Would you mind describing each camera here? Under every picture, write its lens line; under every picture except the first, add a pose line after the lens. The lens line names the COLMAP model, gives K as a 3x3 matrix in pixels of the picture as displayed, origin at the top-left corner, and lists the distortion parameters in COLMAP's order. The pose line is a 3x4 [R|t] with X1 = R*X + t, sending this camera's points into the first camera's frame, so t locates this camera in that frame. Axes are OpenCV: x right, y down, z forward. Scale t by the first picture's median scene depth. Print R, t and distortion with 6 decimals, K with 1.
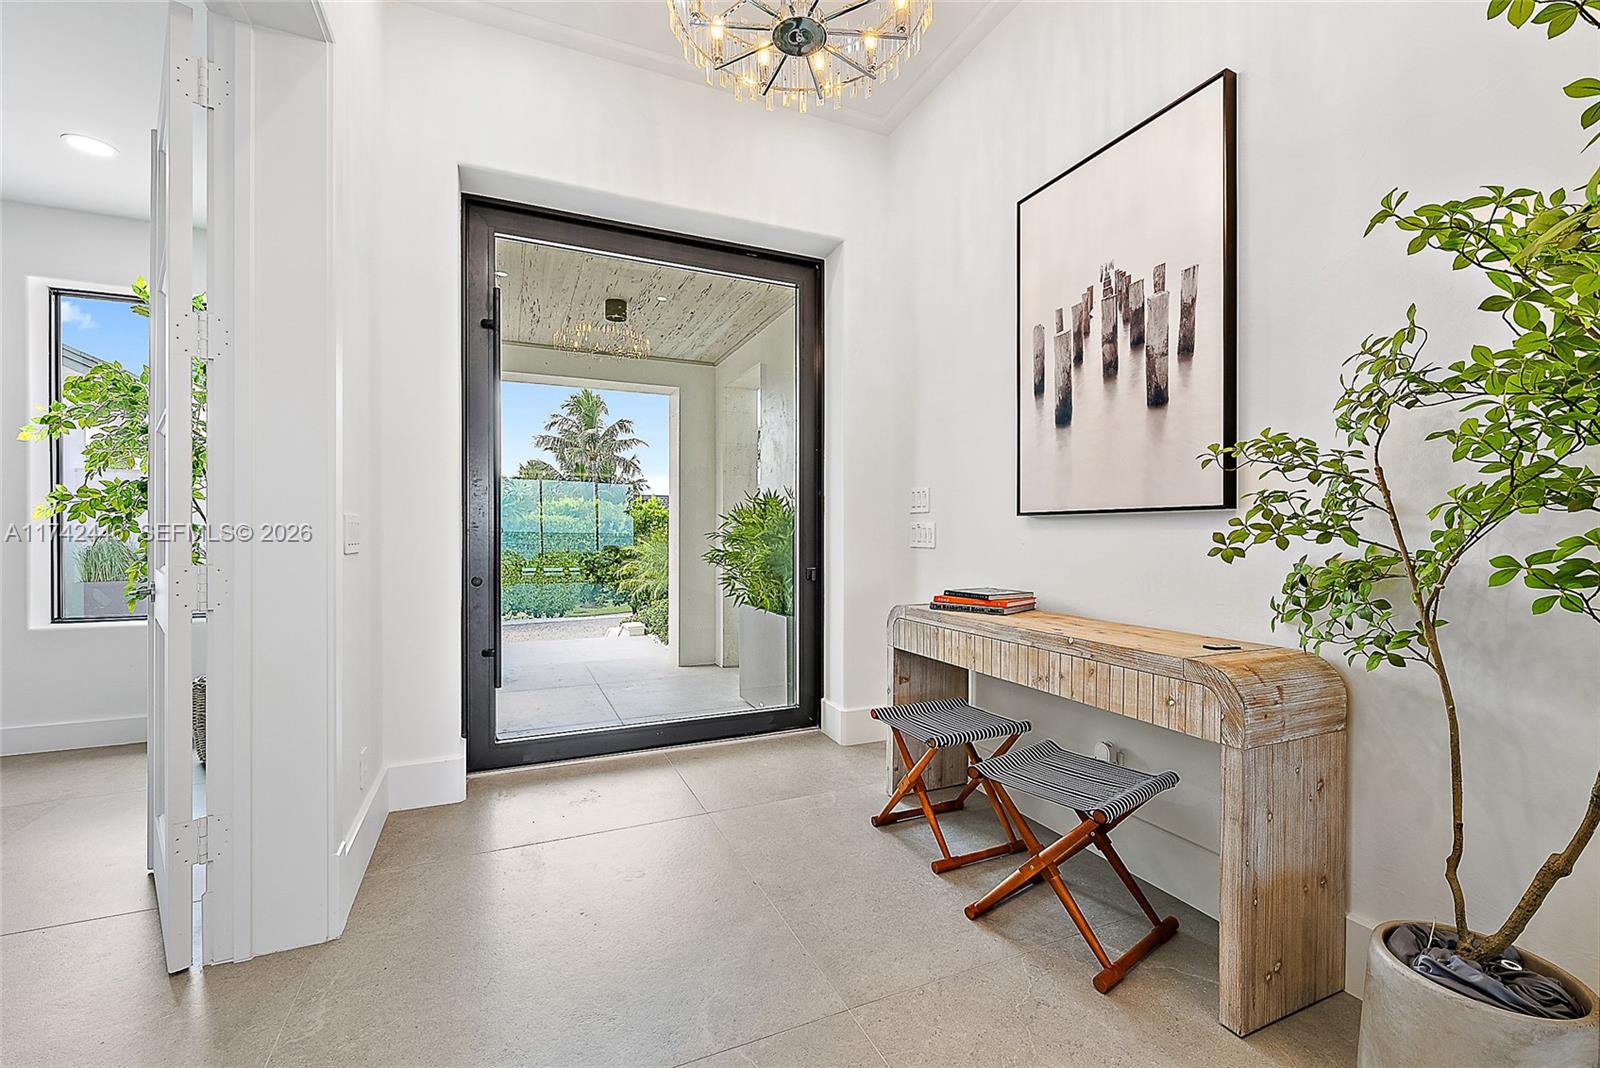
lens RADIAL K [[669.6, 0, 799.3], [0, 669.6, 536.4], [0, 0, 1]] dist [0.000089, 0.000009]
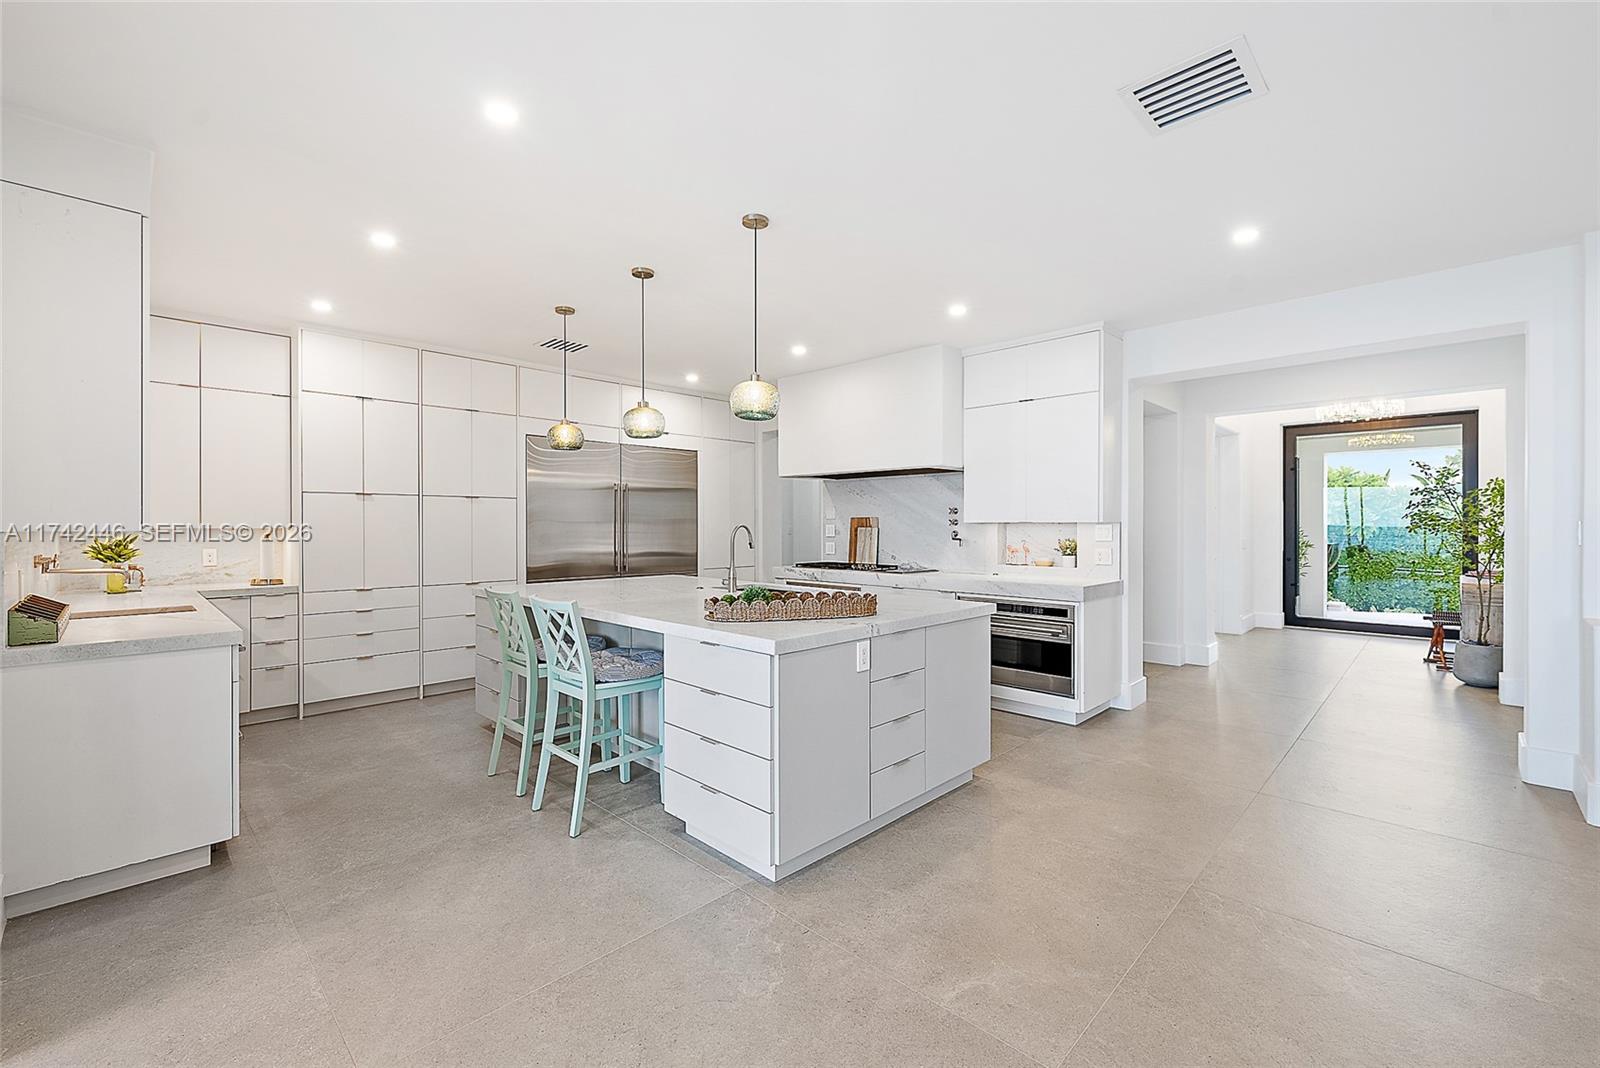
lens RADIAL K [[669.6, 0, 799.3], [0, 669.6, 530.8], [0, 0, 1]] dist [0.000089, 0.000009]
pose [[0.366838, 0.001513, -0.930284, 1.426888], [-0.002317, 0.999997, 0.000713, -0.050755], [0.930282, 0.001894, 0.366840, -2.017820]]
